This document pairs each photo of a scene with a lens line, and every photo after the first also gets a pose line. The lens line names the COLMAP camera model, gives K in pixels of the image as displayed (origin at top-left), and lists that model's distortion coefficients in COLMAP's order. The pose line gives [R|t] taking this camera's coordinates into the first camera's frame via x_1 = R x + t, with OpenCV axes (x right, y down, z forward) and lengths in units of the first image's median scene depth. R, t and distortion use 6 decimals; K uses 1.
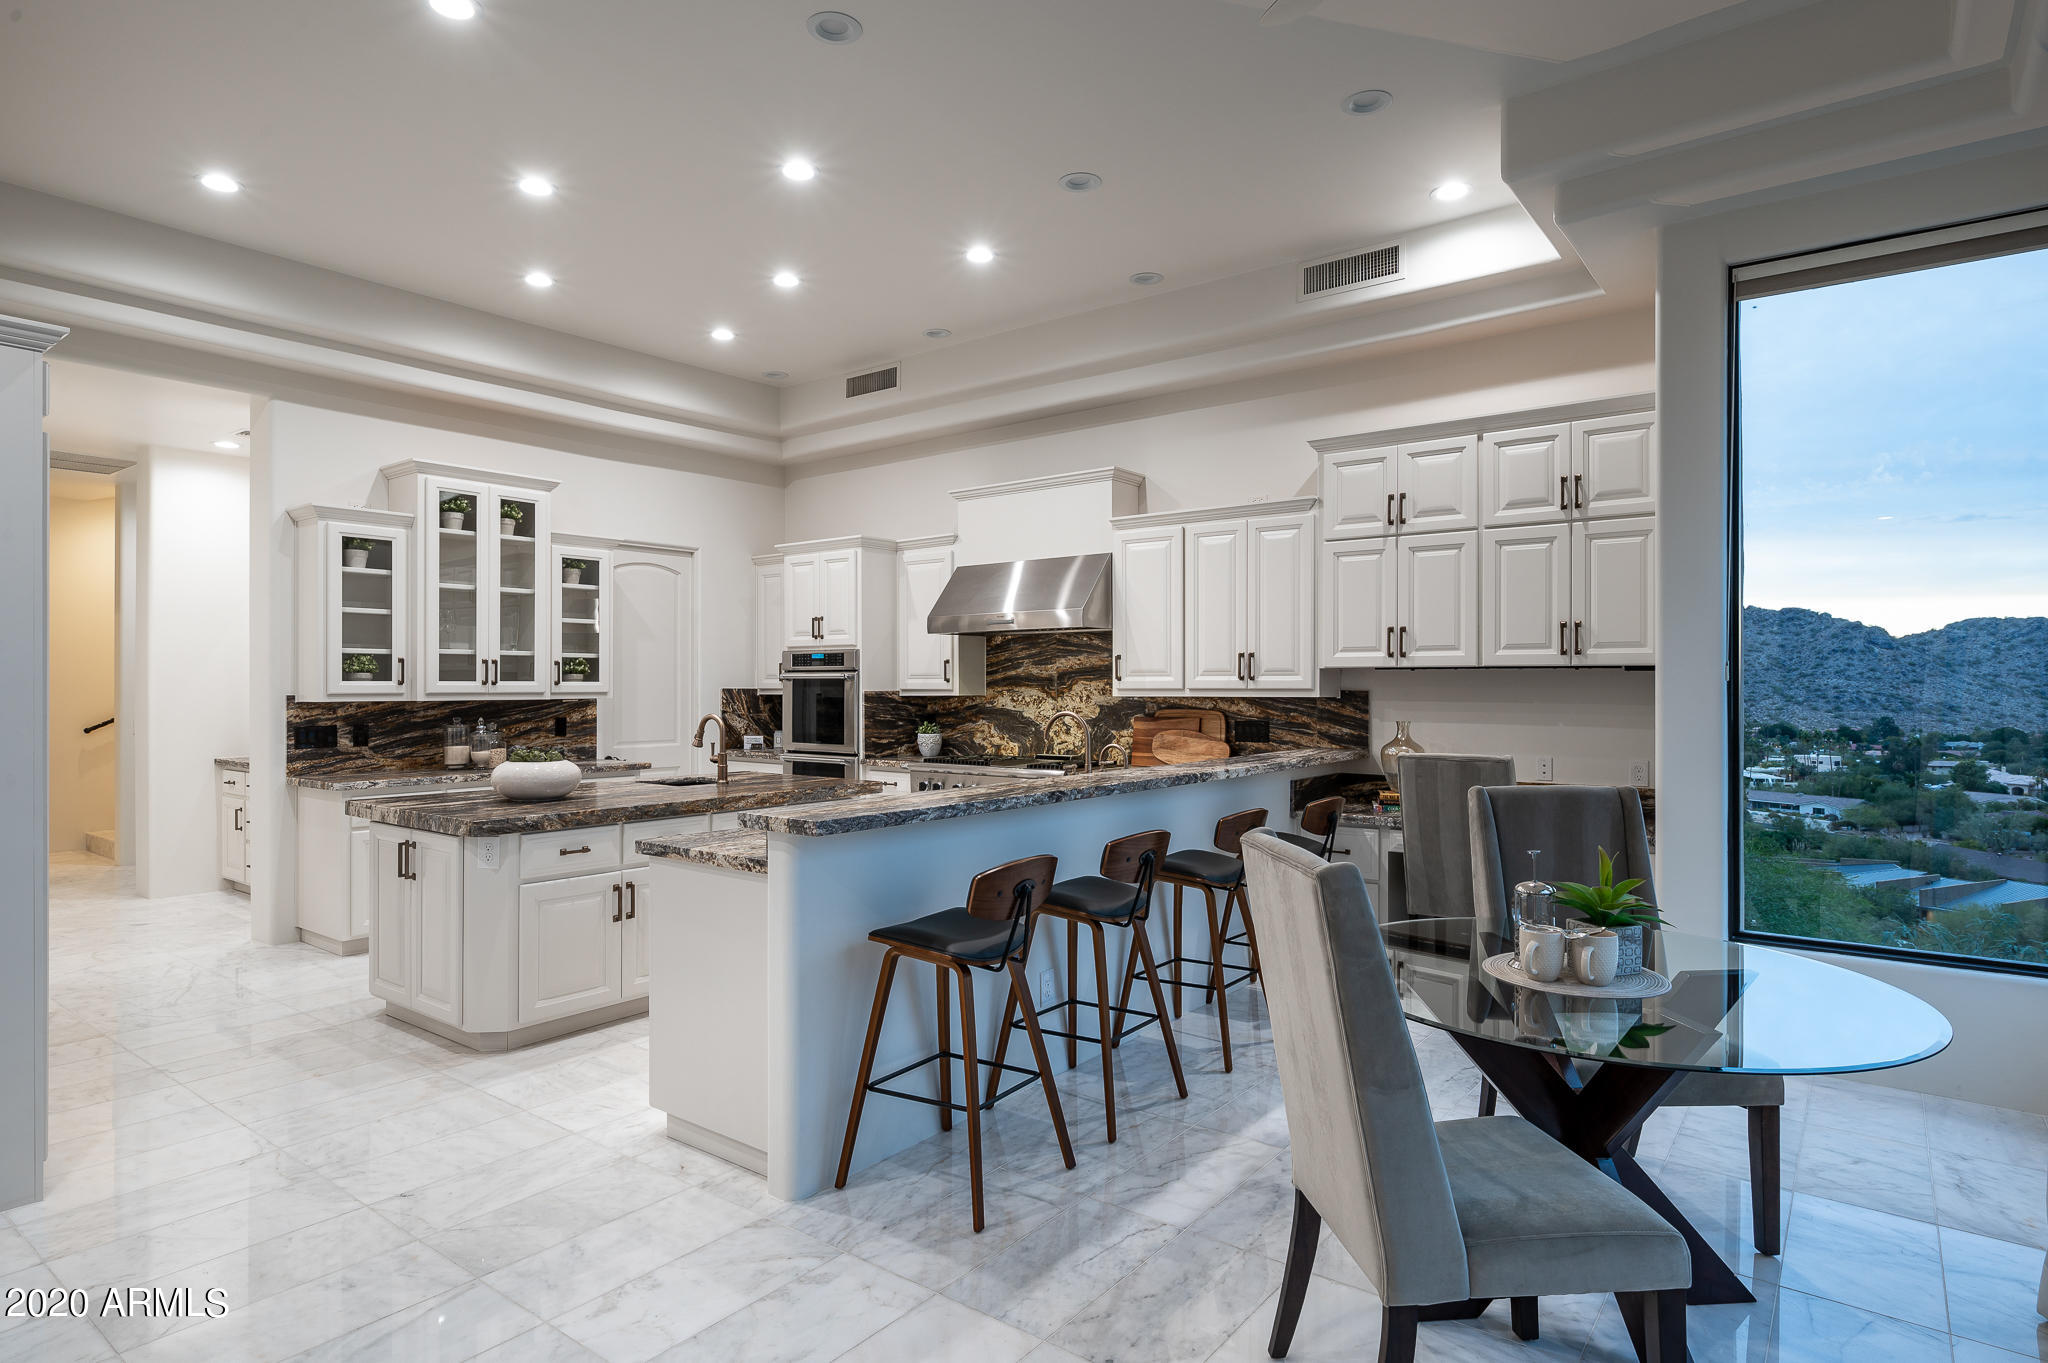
lens RADIAL K [[1118.8, 0, 1024.3], [0, 1118.8, 682.2], [0, 0, 1]] dist [0.003894, 0.000440]
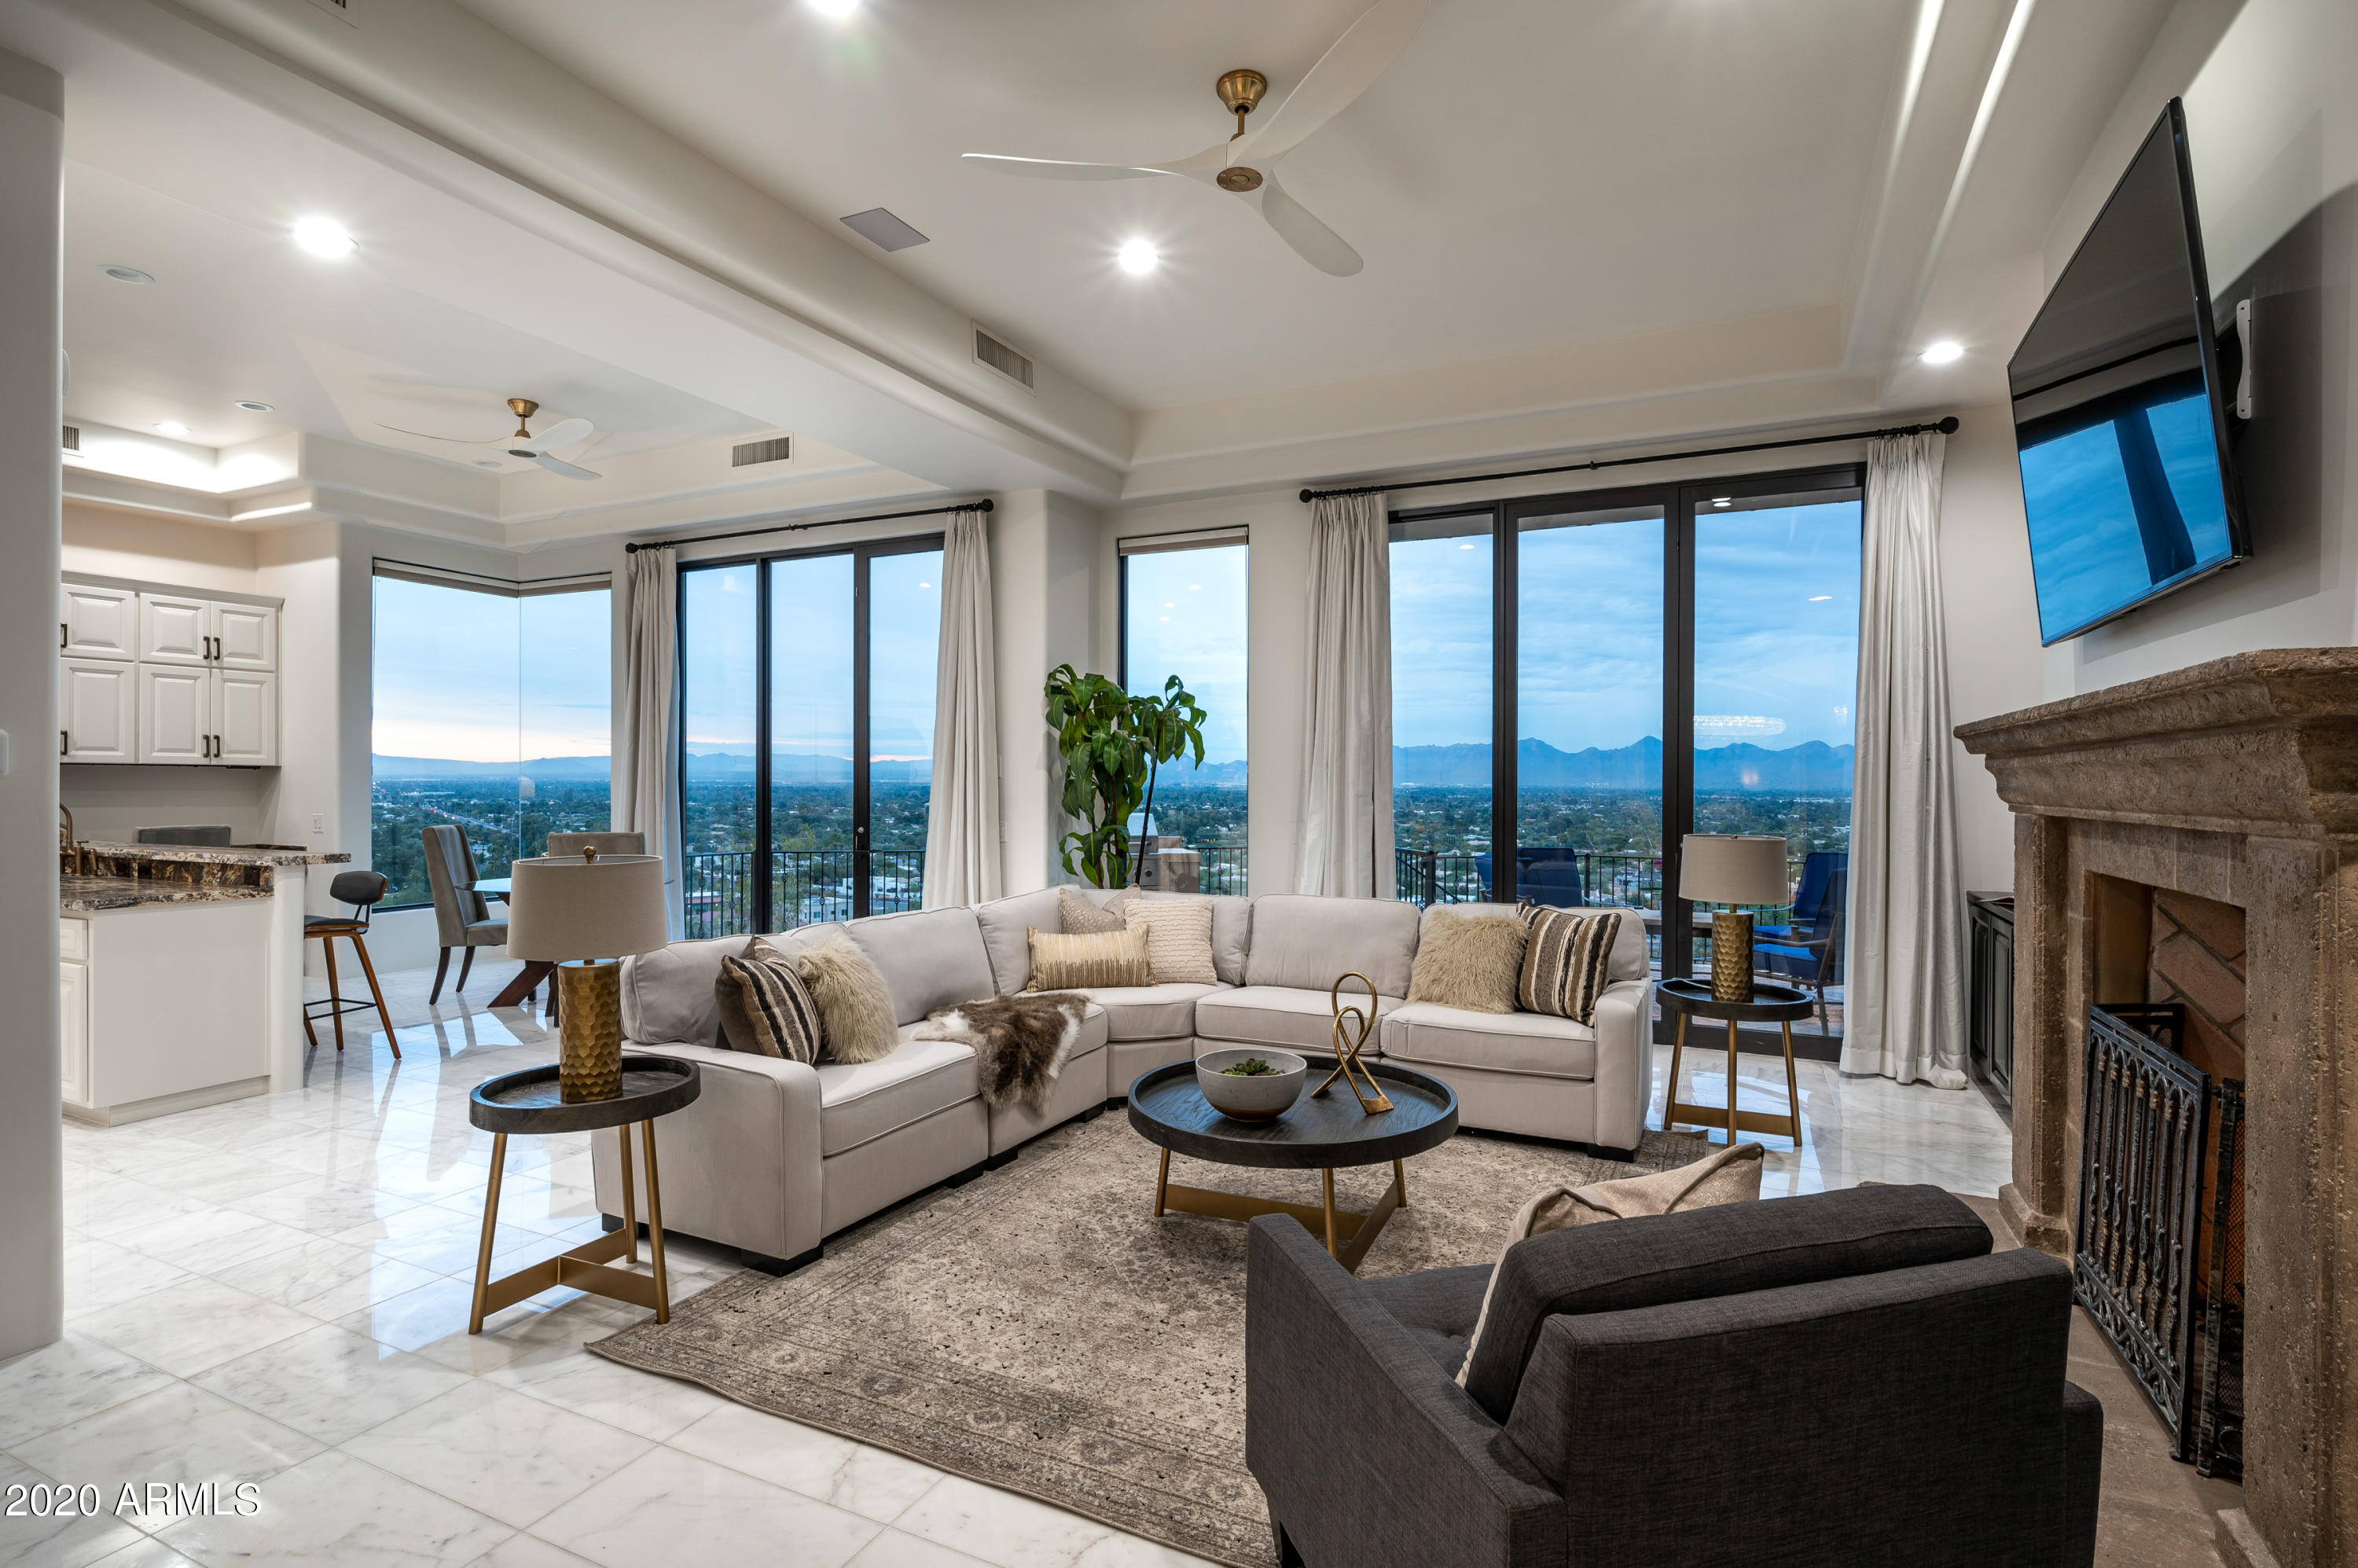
lens RADIAL K [[1176.9, 0, 1176.8], [0, 1176.9, 789.9], [0, 0, 1]] dist [-0.003048, -0.000057]
pose [[-0.207245, -0.005151, 0.978275, -1.297996], [-0.000551, 0.999987, 0.005148, 0.010039], [-0.978289, 0.000528, -0.207245, 0.065923]]
